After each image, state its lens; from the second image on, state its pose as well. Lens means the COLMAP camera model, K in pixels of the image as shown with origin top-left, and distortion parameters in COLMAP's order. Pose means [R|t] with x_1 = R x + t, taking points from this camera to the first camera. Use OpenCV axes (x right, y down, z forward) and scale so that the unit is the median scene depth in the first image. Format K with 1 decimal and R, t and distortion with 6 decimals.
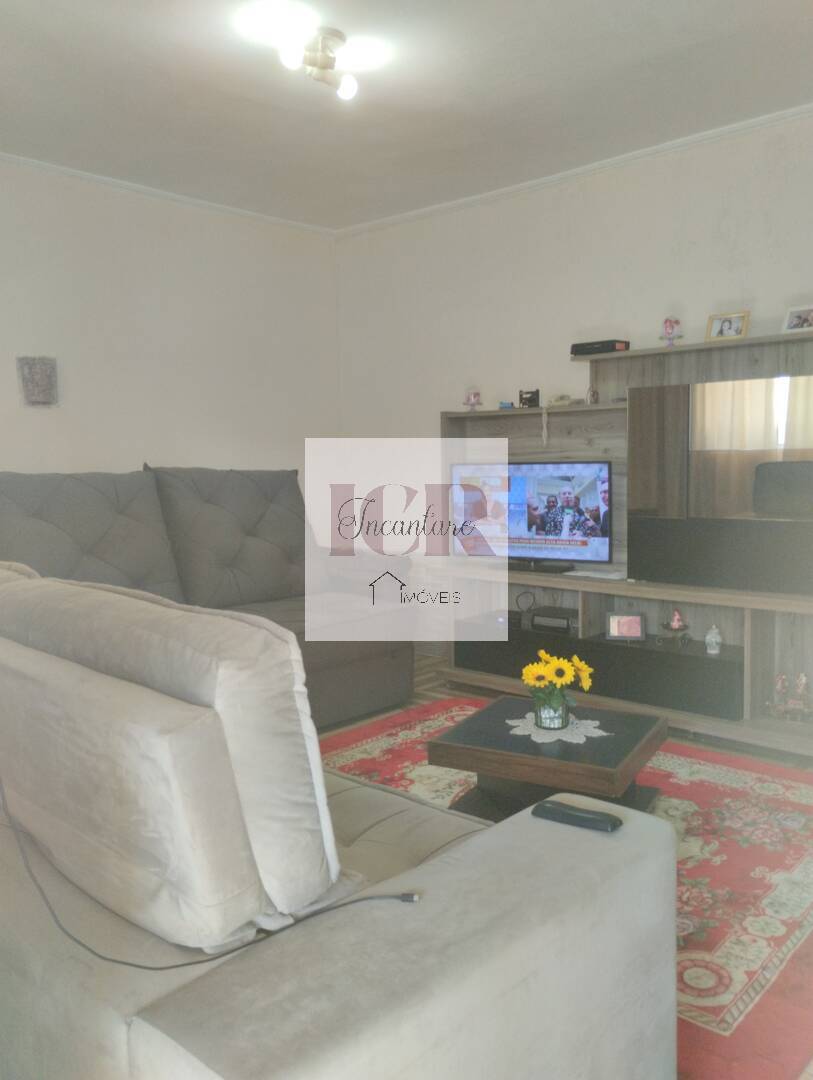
lens RADIAL K [[900.2, 0, 403.8], [0, 900.2, 540.6], [0, 0, 1]] dist [0.067418, -0.087070]
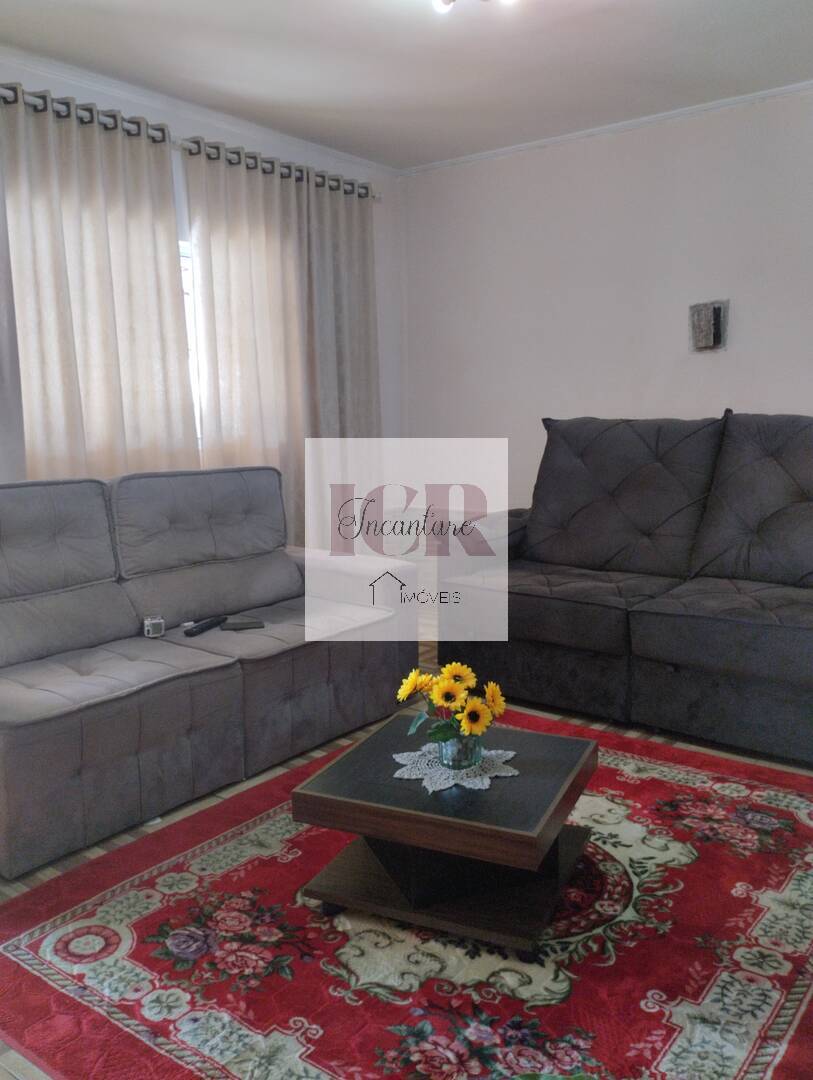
lens RADIAL K [[900.2, 0, 404.3], [0, 900.2, 540.3], [0, 0, 1]] dist [0.067418, -0.087070]
pose [[0.071554, 0.158836, -0.984709, 0.895913], [-0.078318, 0.985086, 0.153206, -0.100883], [0.994357, 0.066157, 0.082927, 0.869858]]
